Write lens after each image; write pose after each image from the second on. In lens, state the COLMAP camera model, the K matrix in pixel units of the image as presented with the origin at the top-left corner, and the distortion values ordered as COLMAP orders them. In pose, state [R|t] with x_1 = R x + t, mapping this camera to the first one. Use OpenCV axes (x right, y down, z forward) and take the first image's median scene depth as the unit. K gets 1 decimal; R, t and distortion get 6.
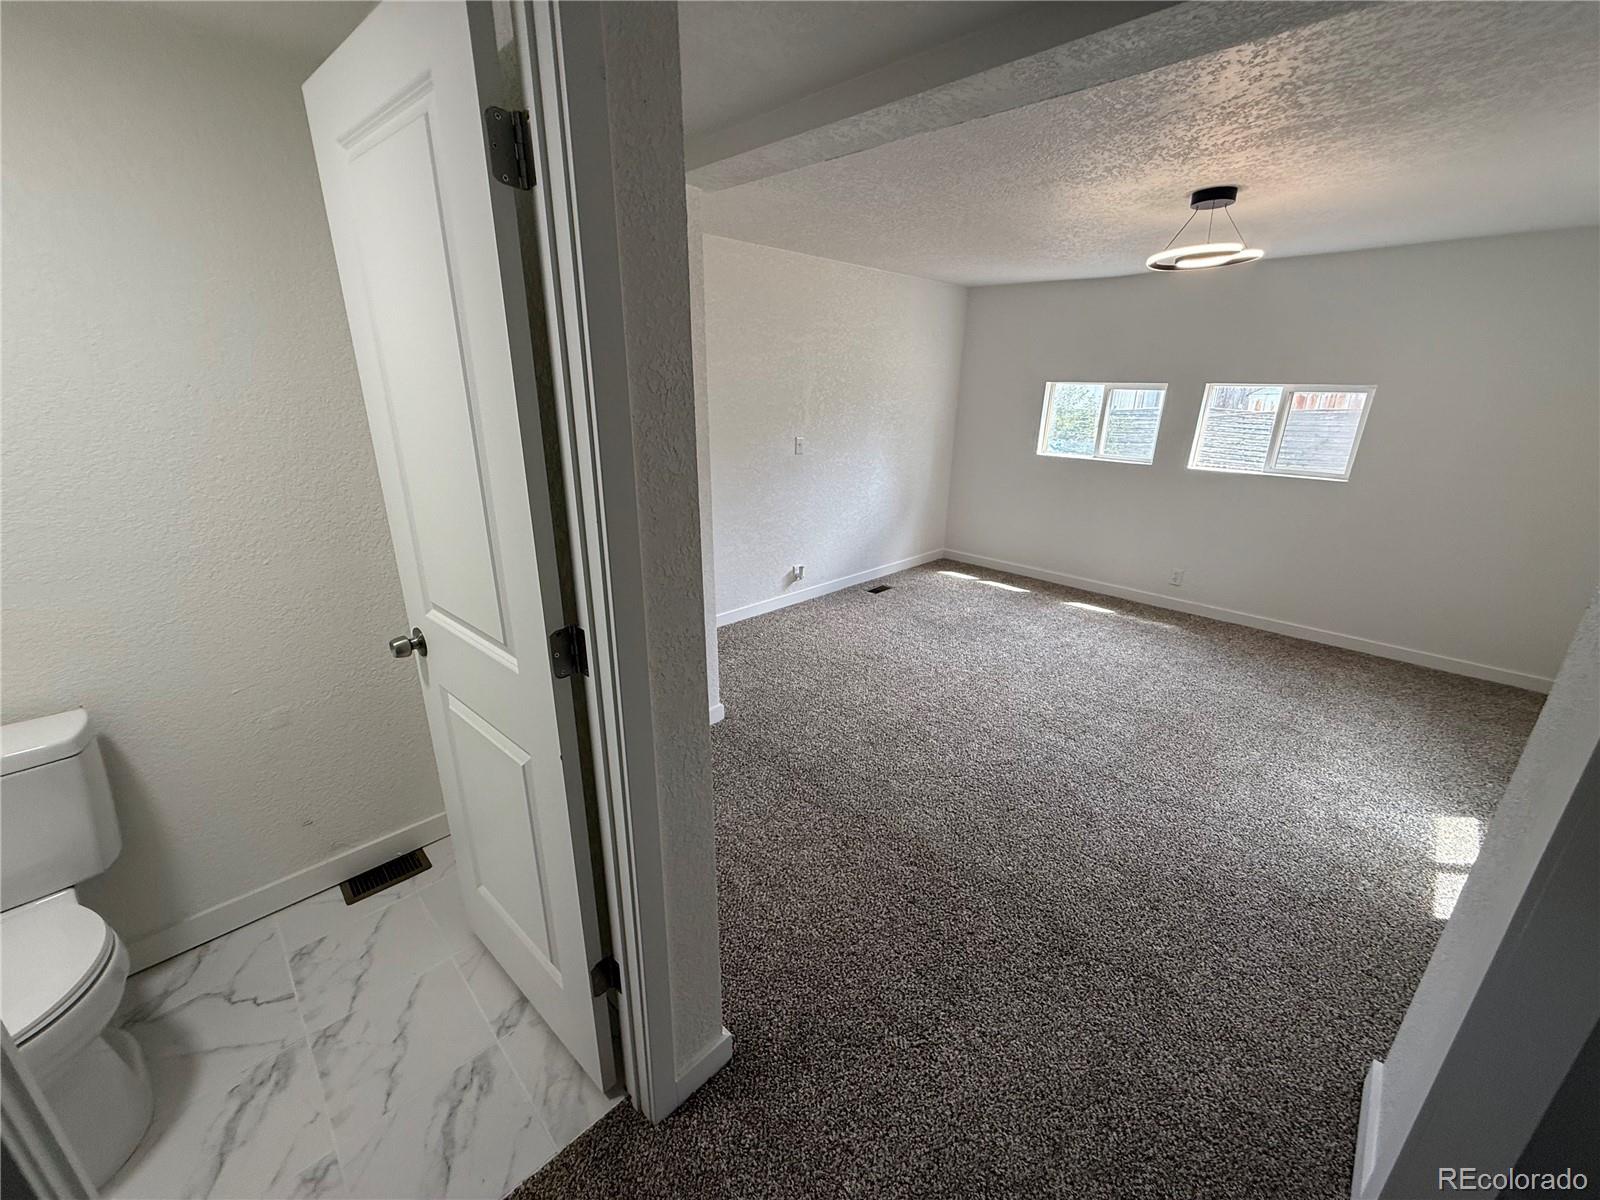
lens RADIAL K [[634.5, 0, 794.2], [0, 634.5, 596.6], [0, 0, 1]] dist [-0.001507, 0.000108]
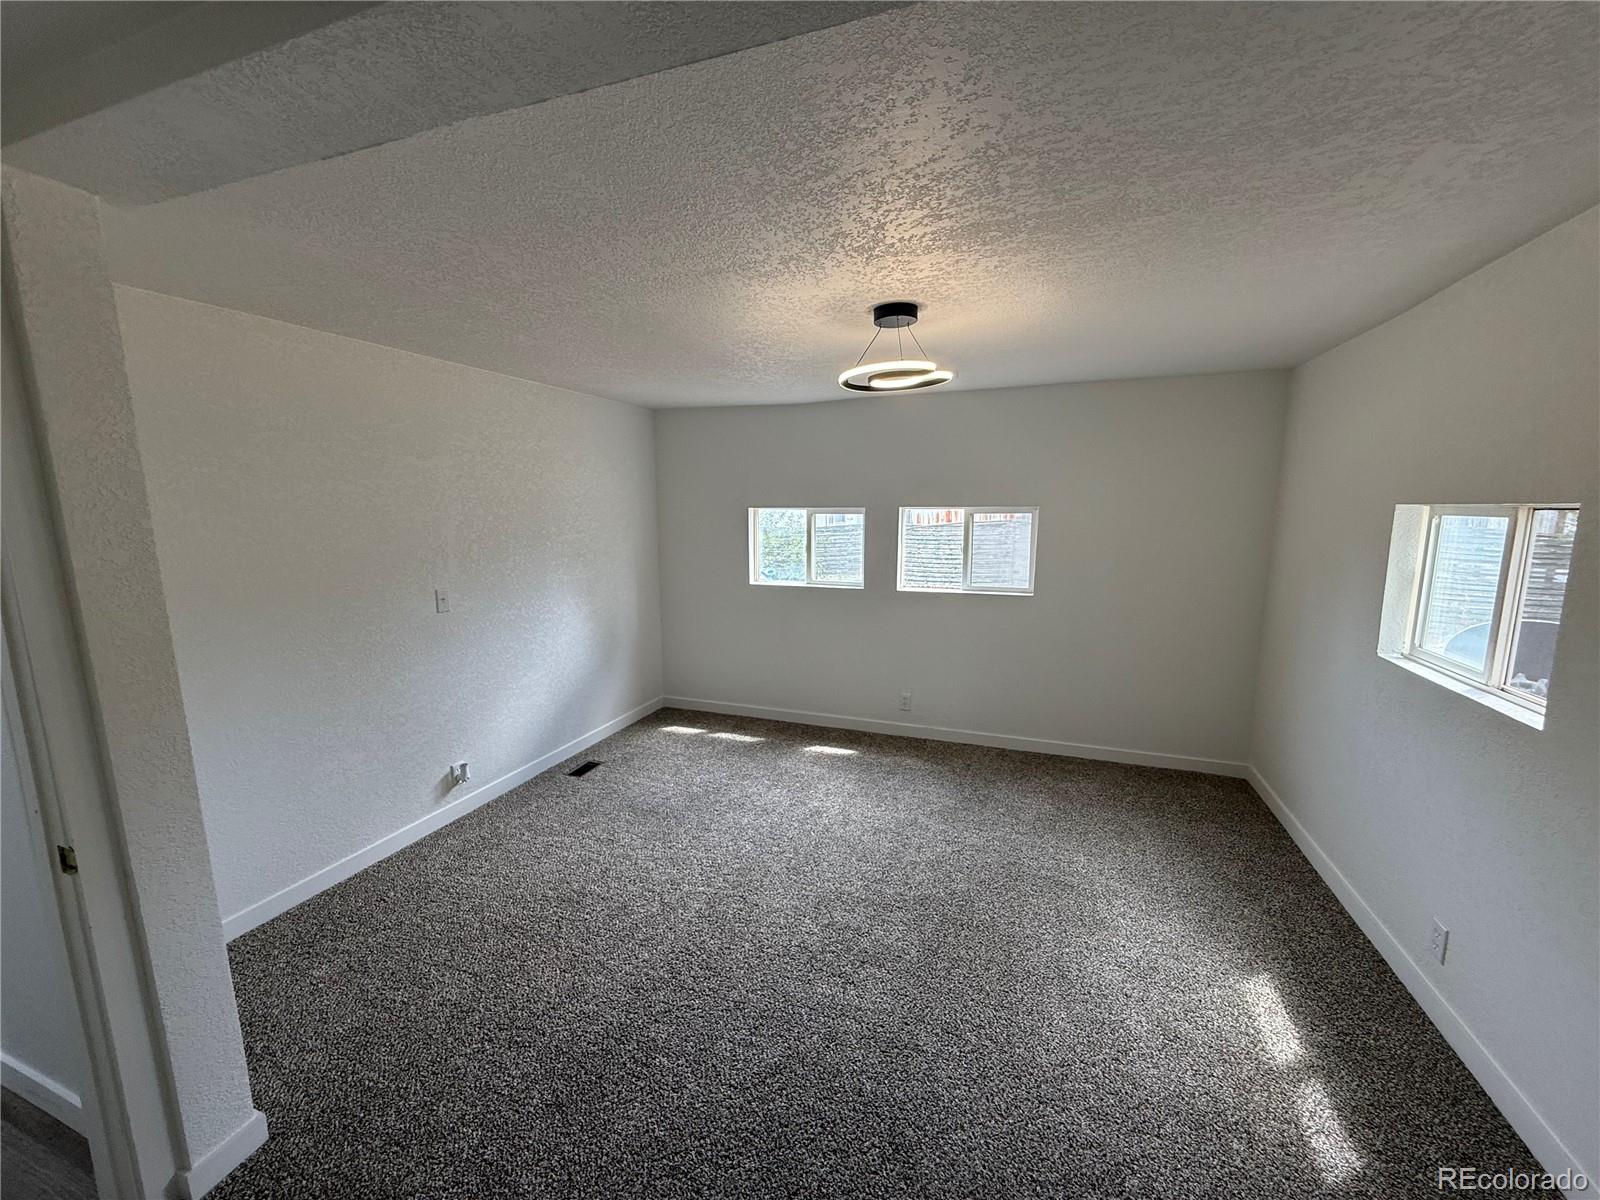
lens RADIAL K [[639.3, 0, 794.4], [0, 639.3, 599.5], [0, 0, 1]] dist [-0.001470, 0.000532]
pose [[0.908245, -0.081268, 0.410470, 0.084106], [0.151775, 0.978137, -0.142173, -0.084383], [-0.389942, 0.191427, 0.900723, 0.206867]]
